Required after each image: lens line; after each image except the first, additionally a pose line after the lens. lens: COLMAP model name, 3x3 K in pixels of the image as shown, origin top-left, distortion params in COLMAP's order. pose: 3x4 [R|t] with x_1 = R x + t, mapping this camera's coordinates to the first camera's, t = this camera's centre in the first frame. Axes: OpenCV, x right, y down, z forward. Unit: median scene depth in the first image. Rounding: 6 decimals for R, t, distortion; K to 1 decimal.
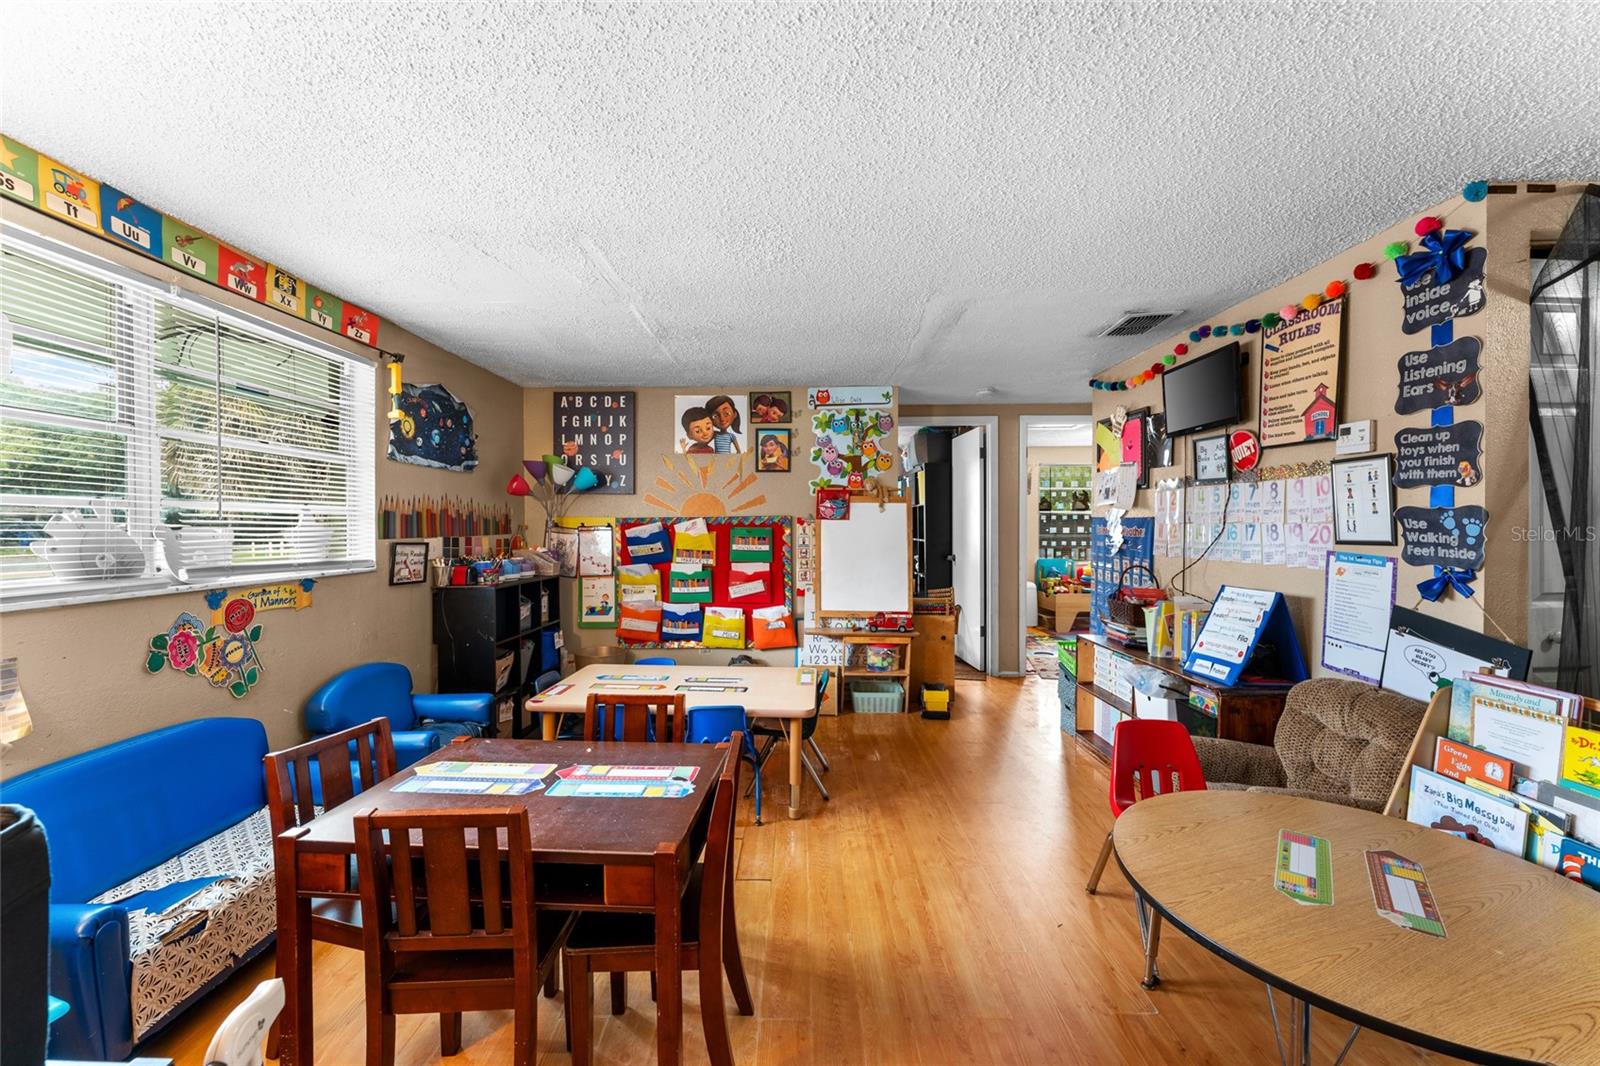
lens RADIAL K [[647.2, 0, 797.3], [0, 647.2, 532.7], [0, 0, 1]] dist [0.002713, 0.000371]
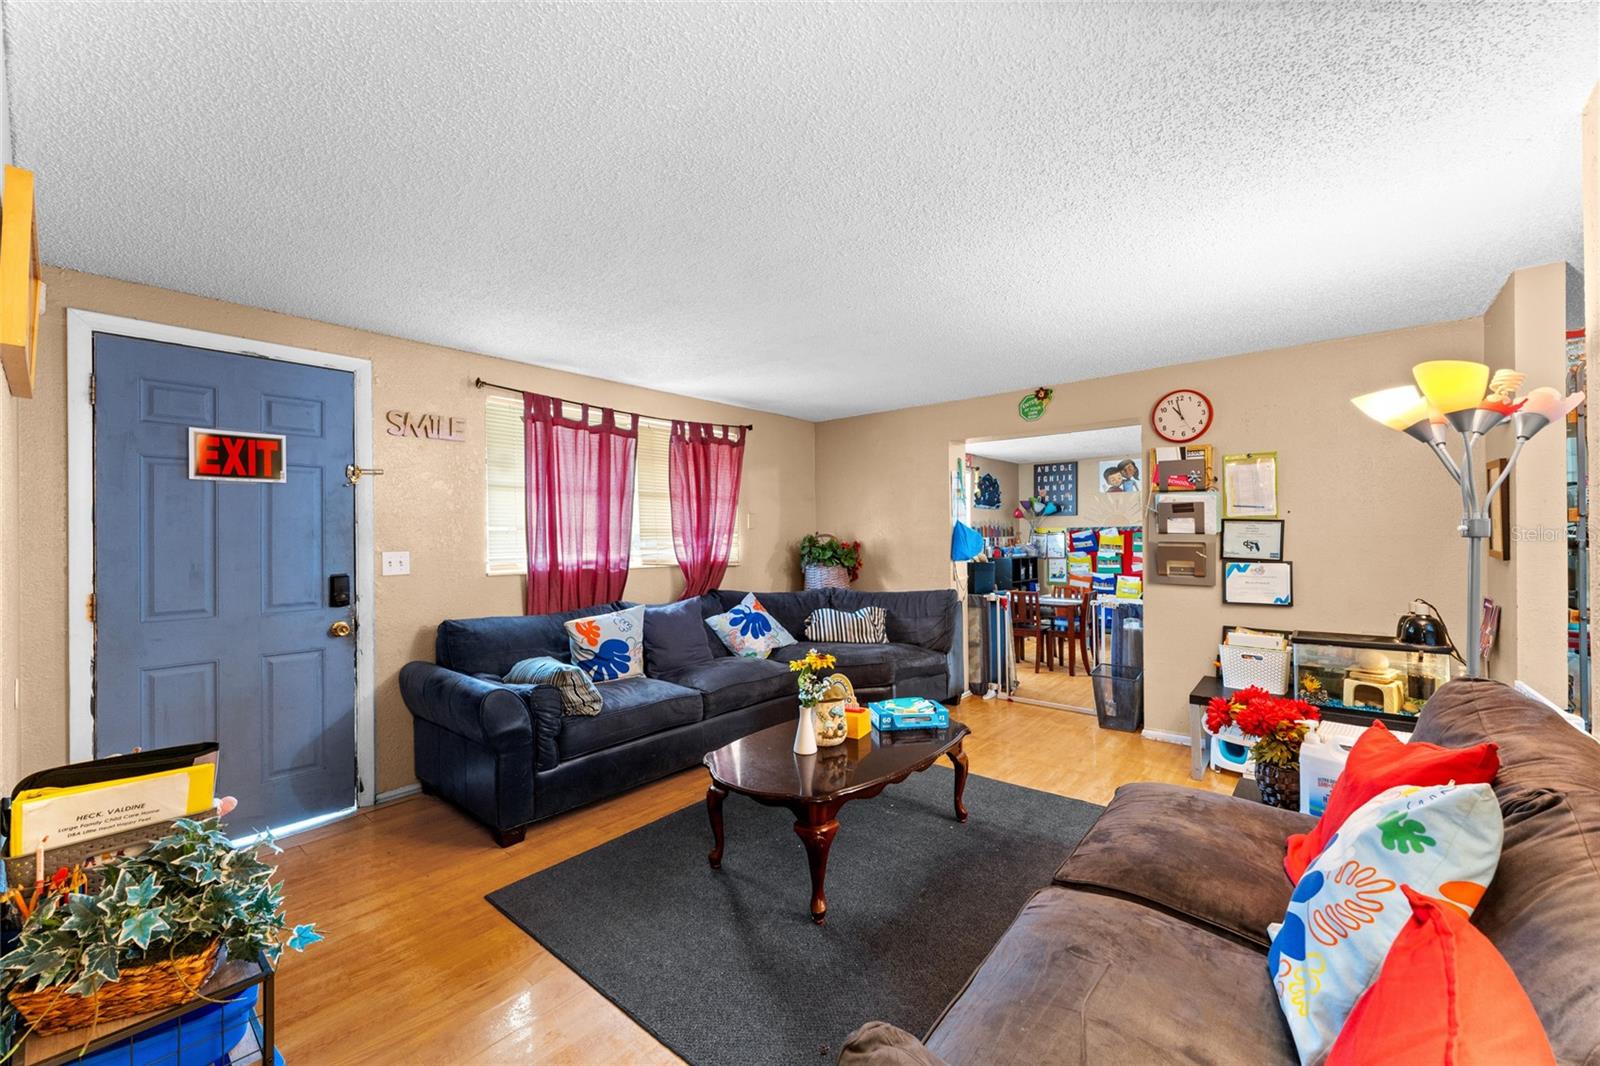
lens RADIAL K [[647.2, 0, 790.3], [0, 647.2, 529.6], [0, 0, 1]] dist [0.002713, 0.000371]
pose [[0.767881, -0.007773, -0.640546, 0.322651], [-0.001385, 0.999904, -0.013794, 0.010092], [0.640591, 0.011479, 0.767796, -1.008131]]
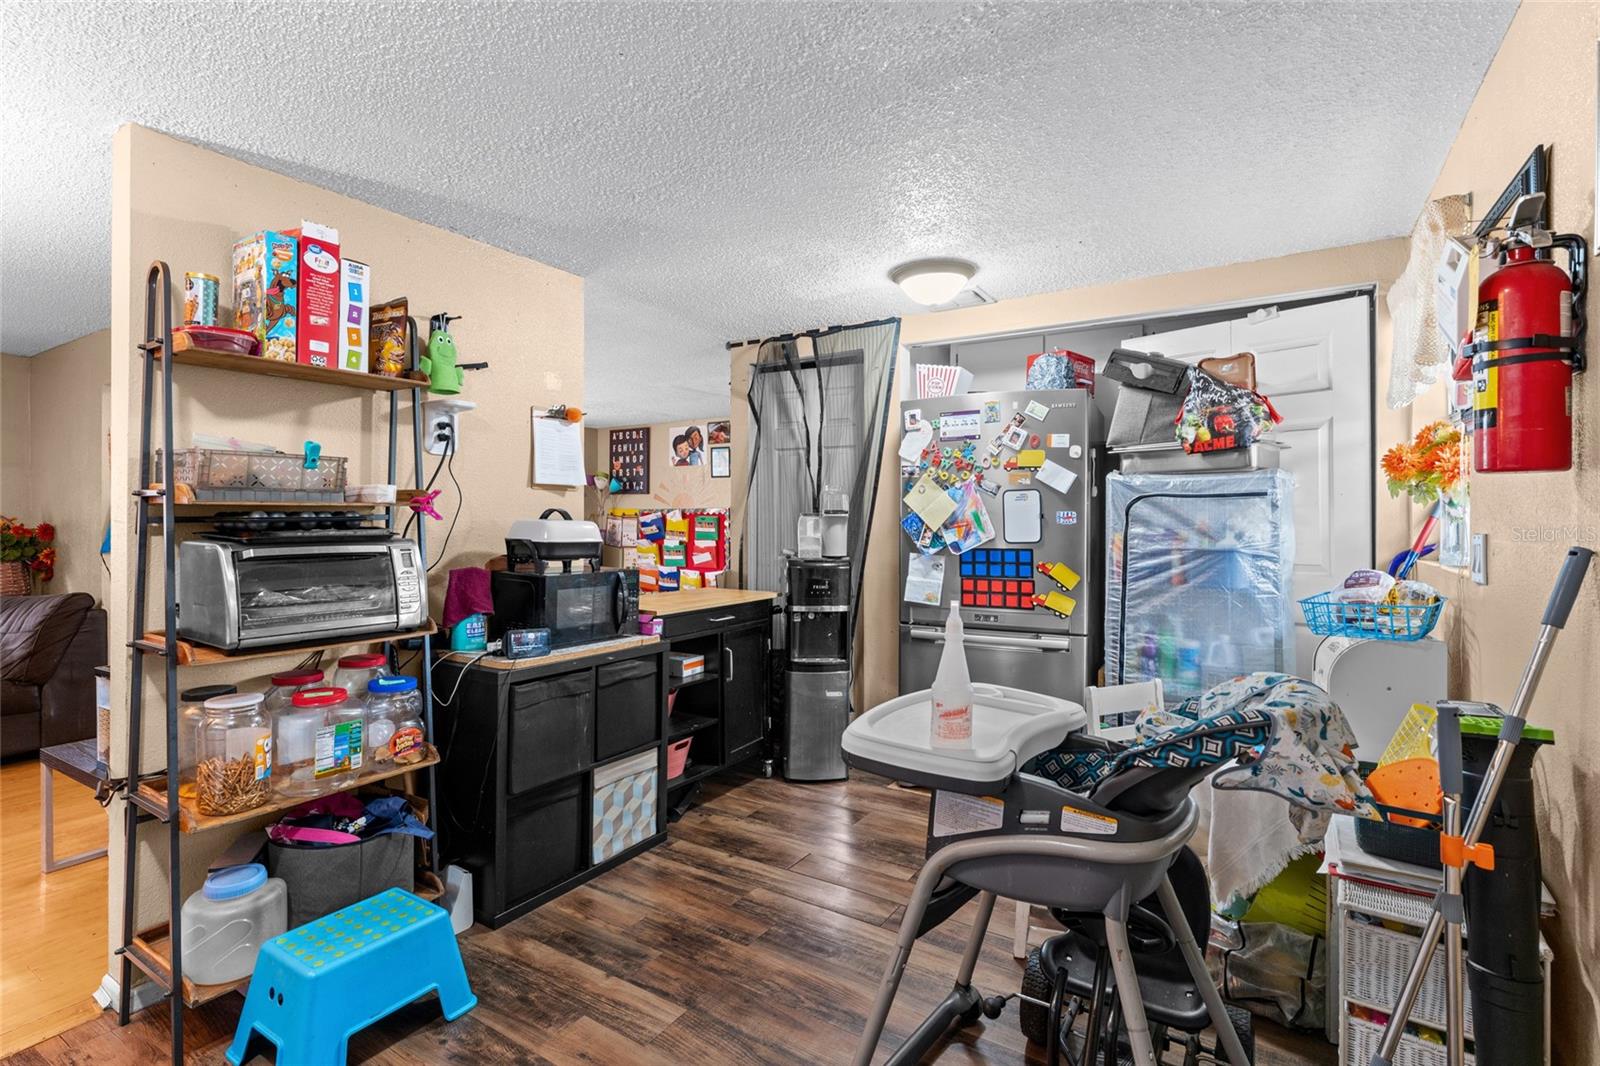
lens RADIAL K [[767.0, 0, 801.0], [0, 767.0, 519.4], [0, 0, 1]] dist [-0.002608, -0.000359]
pose [[0.854332, 0.004121, -0.519711, 1.007062], [-0.007107, 0.999968, -0.003753, 0.004490], [0.519679, 0.006900, 0.854334, -0.363285]]
